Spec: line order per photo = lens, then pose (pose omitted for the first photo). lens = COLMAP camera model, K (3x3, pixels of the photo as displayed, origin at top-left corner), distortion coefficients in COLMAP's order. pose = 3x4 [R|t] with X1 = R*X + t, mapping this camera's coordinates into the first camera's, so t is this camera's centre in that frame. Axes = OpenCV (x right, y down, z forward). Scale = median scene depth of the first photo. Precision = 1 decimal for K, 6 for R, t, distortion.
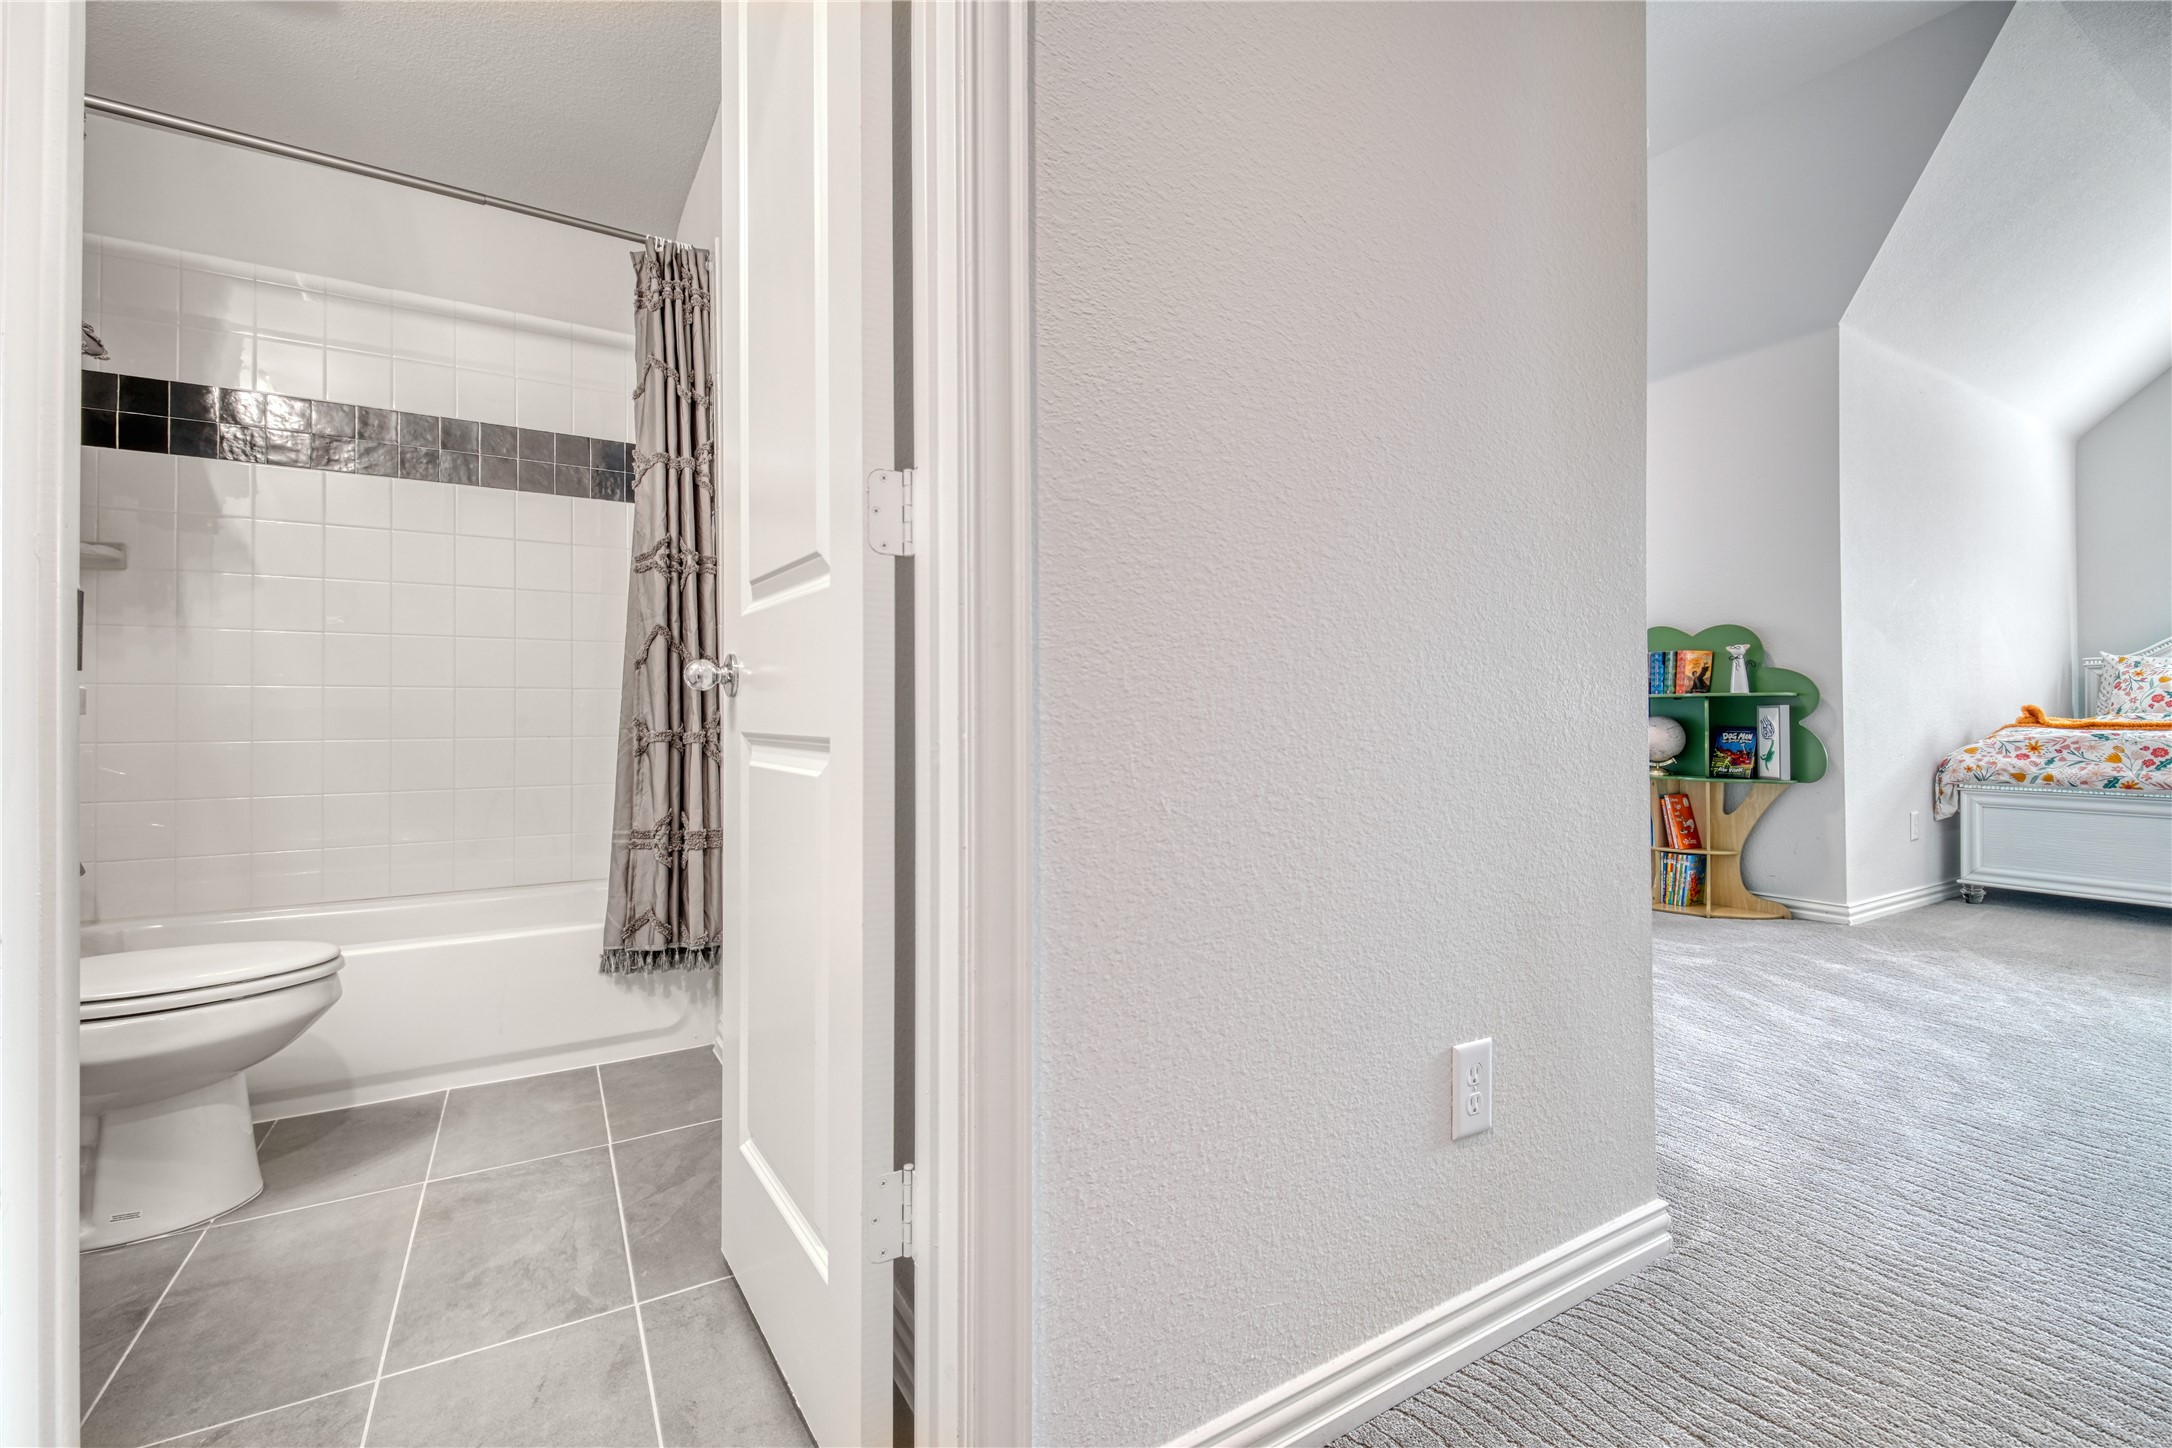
lens RADIAL K [[928.4, 0, 1088.7], [0, 928.4, 713.9], [0, 0, 1]] dist [0.012429, -0.000164]
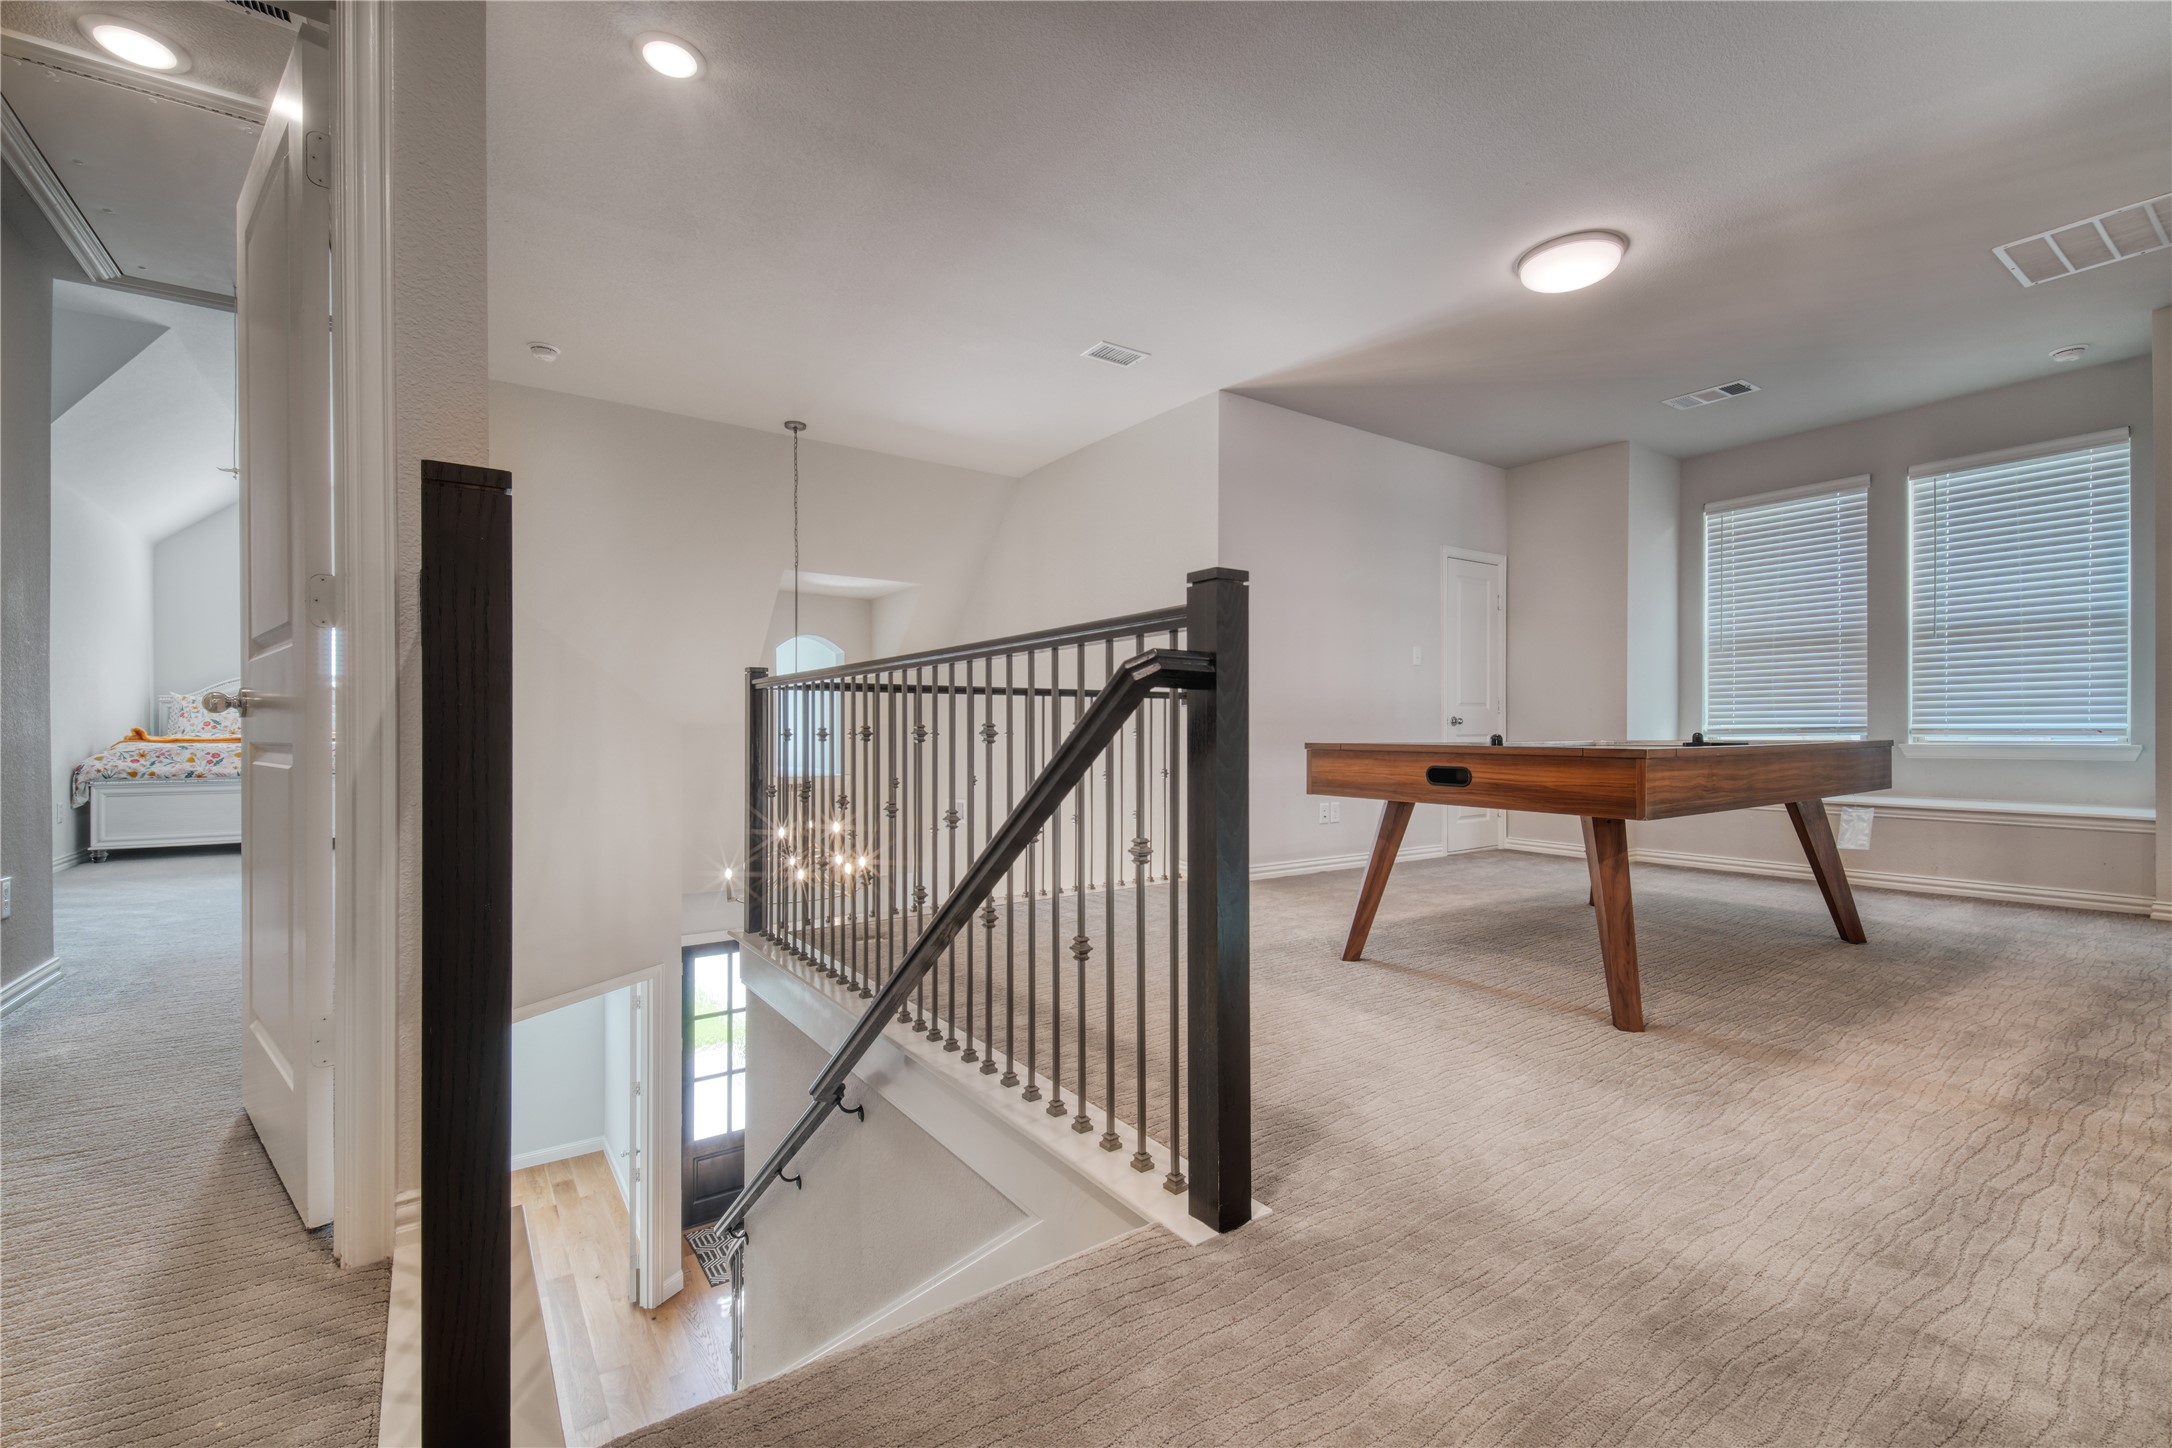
lens RADIAL K [[928.4, 0, 1086.4], [0, 928.4, 727.5], [0, 0, 1]] dist [0.012429, -0.000164]
pose [[-0.067961, 0.005344, 0.997674, -0.638195], [-0.003201, 0.999979, -0.005575, -0.006046], [-0.997683, -0.003572, -0.067942, -0.443043]]
